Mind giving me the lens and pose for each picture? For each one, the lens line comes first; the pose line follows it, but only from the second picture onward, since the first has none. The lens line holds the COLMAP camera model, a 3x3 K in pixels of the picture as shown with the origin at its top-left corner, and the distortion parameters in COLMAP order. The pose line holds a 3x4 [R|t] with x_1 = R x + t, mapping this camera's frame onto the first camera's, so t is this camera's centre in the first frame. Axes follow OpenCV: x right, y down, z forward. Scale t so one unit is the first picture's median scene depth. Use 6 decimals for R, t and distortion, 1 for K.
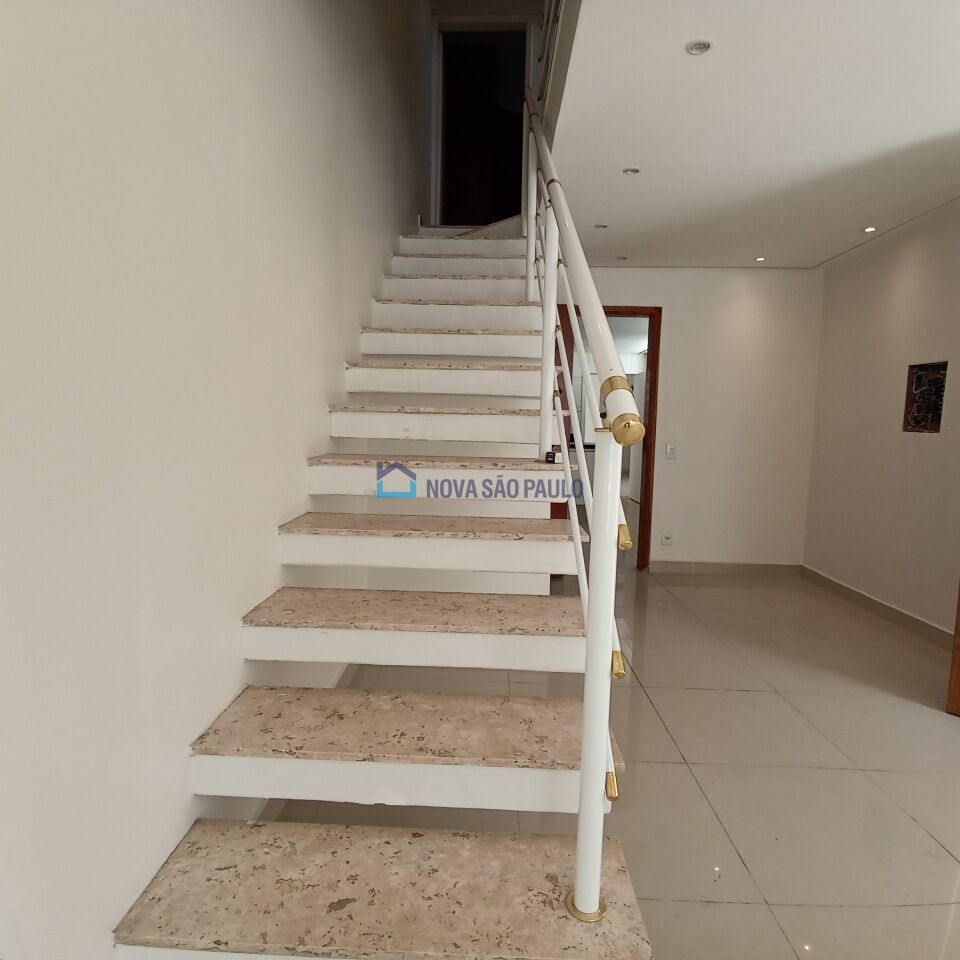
lens RADIAL K [[583.2, 0, 482.5], [0, 583.2, 482.4], [0, 0, 1]] dist [0.003514, -0.007149]
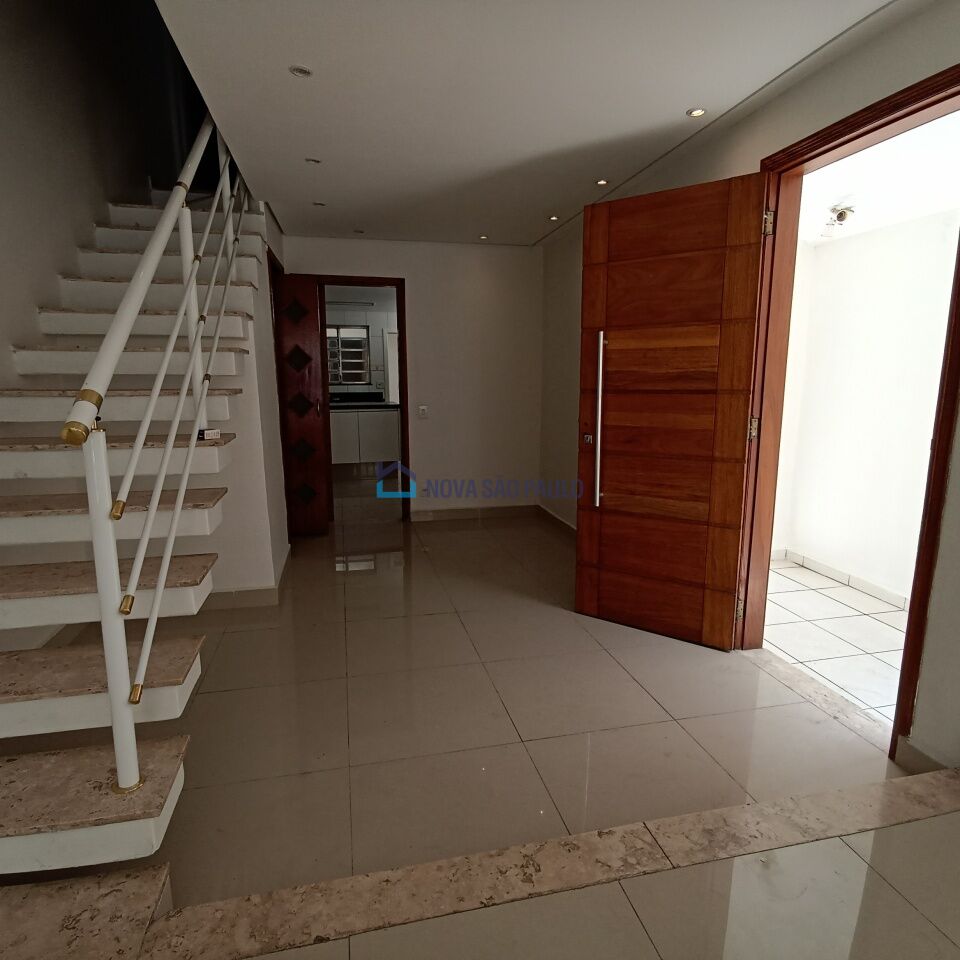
lens RADIAL K [[583.2, 0, 477.0], [0, 583.2, 479.5], [0, 0, 1]] dist [0.003514, -0.007149]
pose [[0.967747, -0.065624, 0.243226, 0.360187], [0.047597, 0.995716, 0.079270, -0.020461], [-0.247386, -0.065137, 0.966725, -0.240219]]
